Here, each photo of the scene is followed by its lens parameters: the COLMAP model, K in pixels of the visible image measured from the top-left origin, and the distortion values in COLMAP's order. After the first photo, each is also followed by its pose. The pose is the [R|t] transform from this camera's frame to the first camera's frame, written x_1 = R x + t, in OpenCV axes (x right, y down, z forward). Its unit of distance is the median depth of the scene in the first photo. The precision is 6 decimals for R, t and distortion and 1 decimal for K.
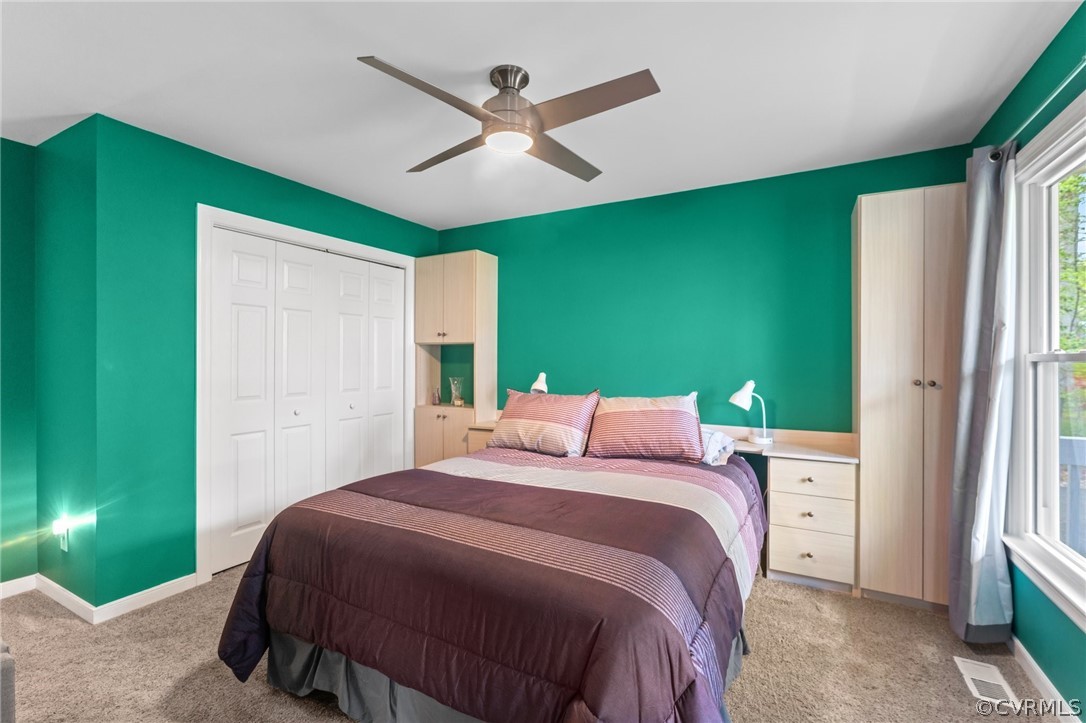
lens RADIAL K [[472.0, 0, 541.7], [0, 472.0, 360.6], [0, 0, 1]] dist [-0.002507, 0.000597]
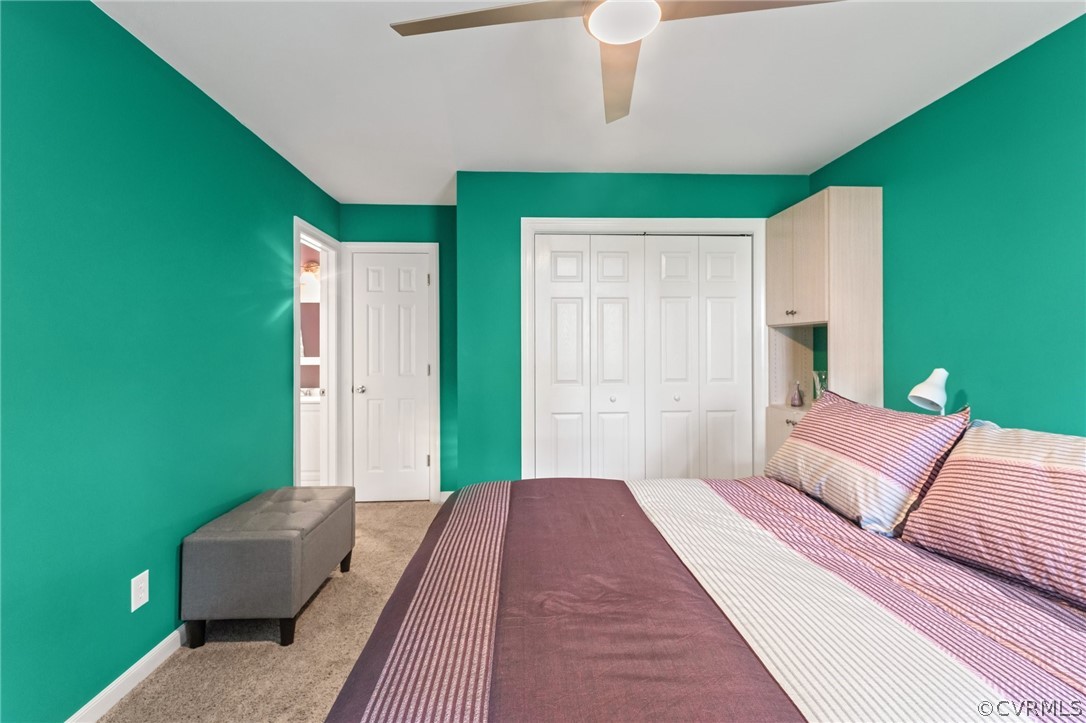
lens RADIAL K [[472.0, 0, 552.5], [0, 472.0, 342.3], [0, 0, 1]] dist [-0.002507, 0.000597]
pose [[0.532257, -0.011718, -0.846502, 0.228377], [0.000919, 0.999912, -0.013264, 0.001148], [0.846583, 0.006282, 0.532220, 0.294788]]
